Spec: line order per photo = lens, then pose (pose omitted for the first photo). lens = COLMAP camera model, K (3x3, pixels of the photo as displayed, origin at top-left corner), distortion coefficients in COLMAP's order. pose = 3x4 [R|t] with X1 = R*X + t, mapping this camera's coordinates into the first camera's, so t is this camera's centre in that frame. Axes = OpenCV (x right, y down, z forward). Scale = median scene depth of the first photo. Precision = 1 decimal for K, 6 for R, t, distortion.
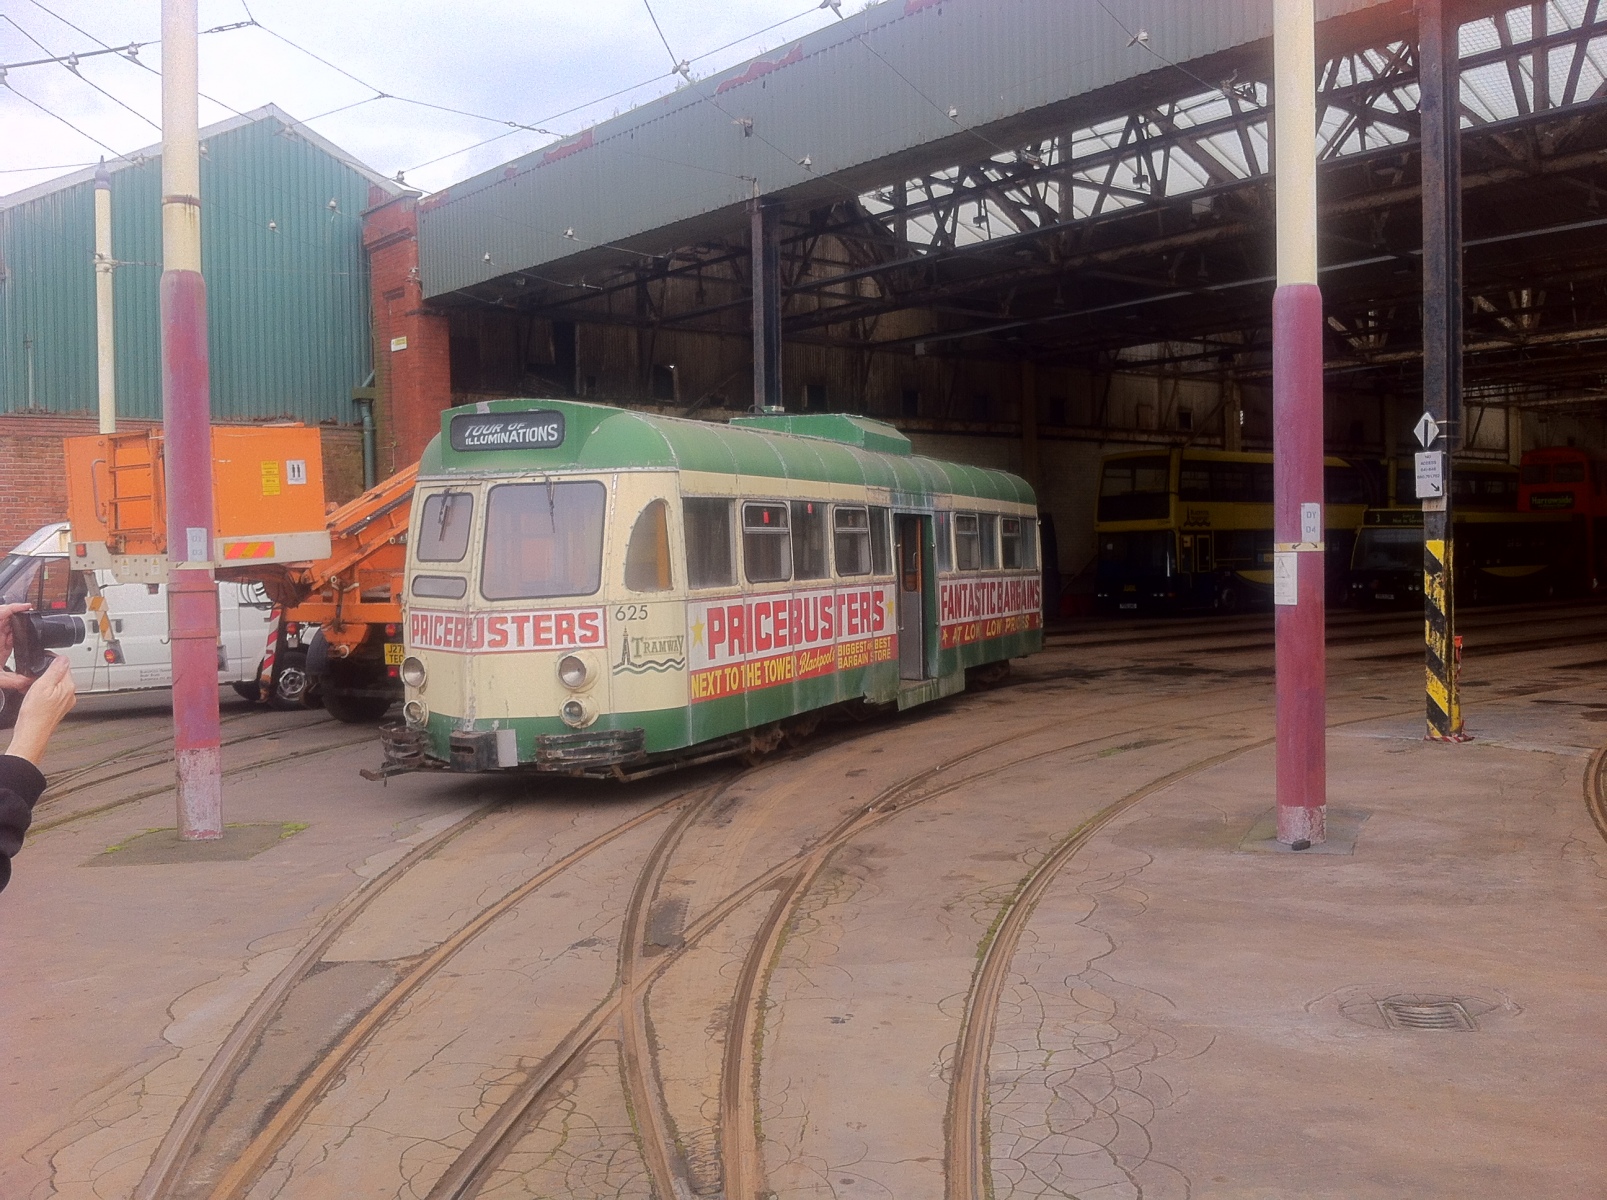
lens RADIAL K [[1599.3, 0, 751.5], [0, 1599.3, 557.1], [0, 0, 1]] dist [0.085102, -0.496668]
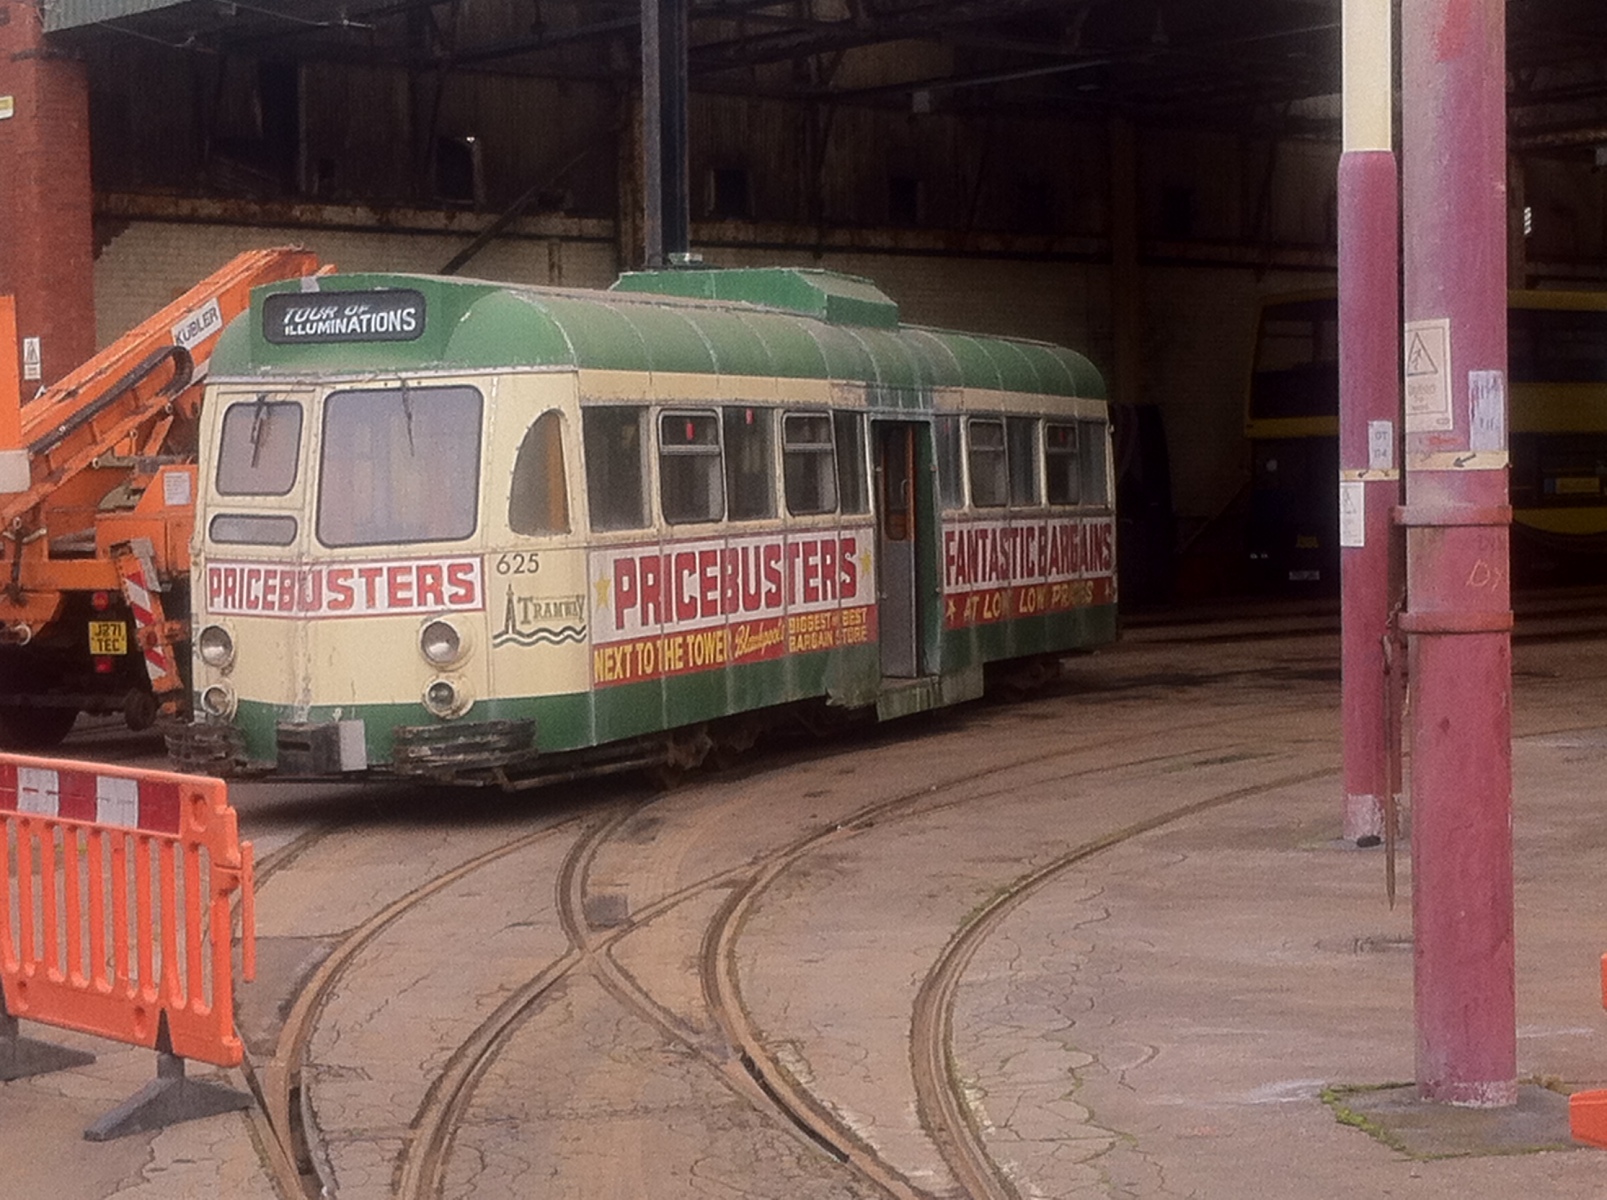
lens RADIAL K [[3565.6, 0, 802.2], [0, 3565.6, 599.6], [0, 0, 1]] dist [0.016894, 0.336026]
pose [[0.997695, -0.003967, 0.067745, -0.045783], [0.001779, 0.999476, 0.032331, -0.001433], [-0.067837, -0.032135, 0.997179, -0.542757]]
